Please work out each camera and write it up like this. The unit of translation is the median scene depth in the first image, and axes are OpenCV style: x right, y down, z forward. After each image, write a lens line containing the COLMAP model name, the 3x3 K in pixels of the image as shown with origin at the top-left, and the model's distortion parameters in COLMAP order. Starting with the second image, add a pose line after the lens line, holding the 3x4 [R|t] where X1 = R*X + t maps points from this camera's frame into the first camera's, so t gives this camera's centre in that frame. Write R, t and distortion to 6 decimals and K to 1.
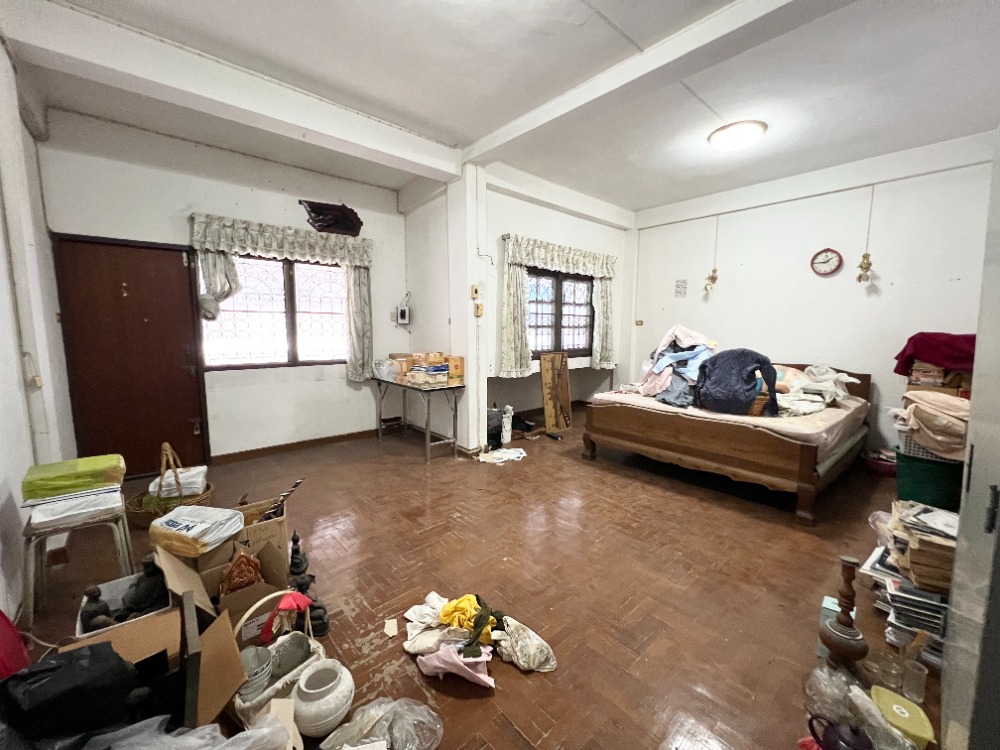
lens RADIAL K [[401.8, 0, 499.6], [0, 401.8, 372.0], [0, 0, 1]] dist [-0.002736, 0.000690]
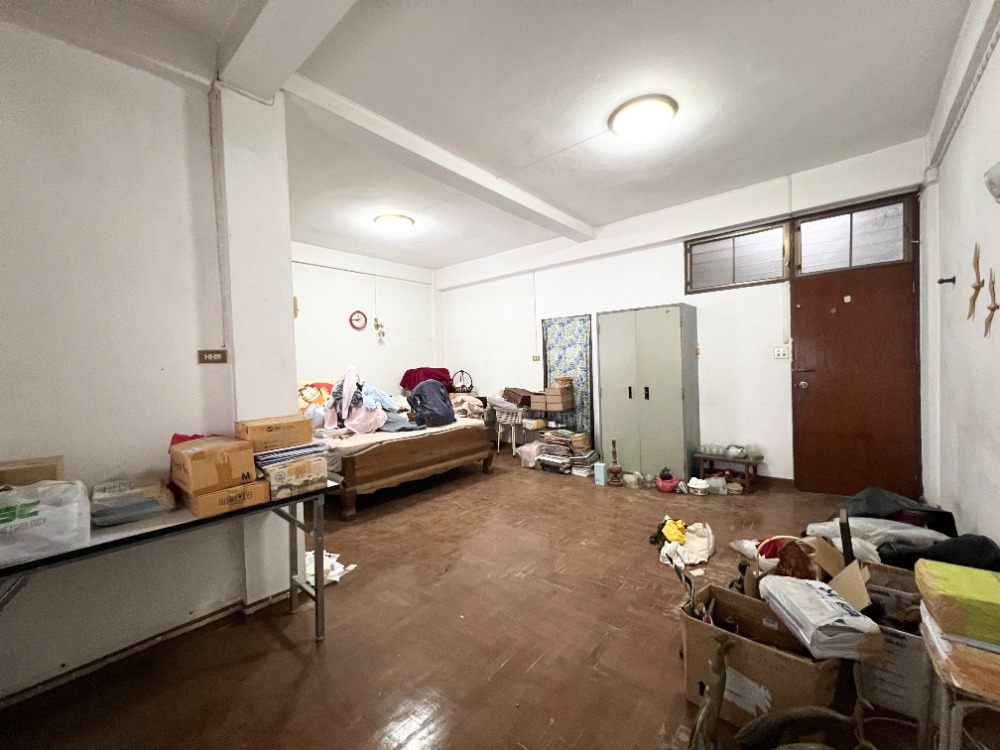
lens RADIAL K [[401.8, 0, 500.4], [0, 401.8, 371.9], [0, 0, 1]] dist [-0.002736, 0.000690]
pose [[-0.143586, -0.017593, 0.989481, -0.689748], [0.137501, 0.989790, 0.037552, -0.086264], [-0.980039, 0.141446, -0.139701, 0.793610]]
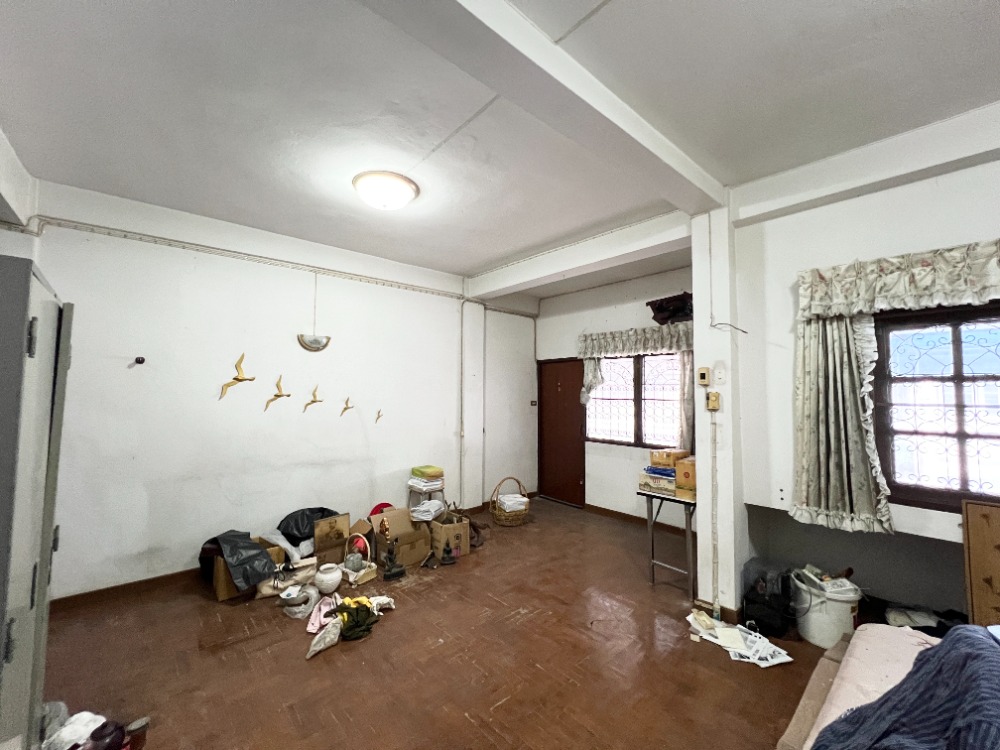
lens RADIAL K [[401.8, 0, 498.2], [0, 401.8, 372.4], [0, 0, 1]] dist [-0.002736, 0.000690]
pose [[0.000750, -0.052903, -0.998599, 0.665758], [-0.114482, 0.992030, -0.052641, -0.125628], [0.993425, 0.114362, -0.005312, 0.631006]]
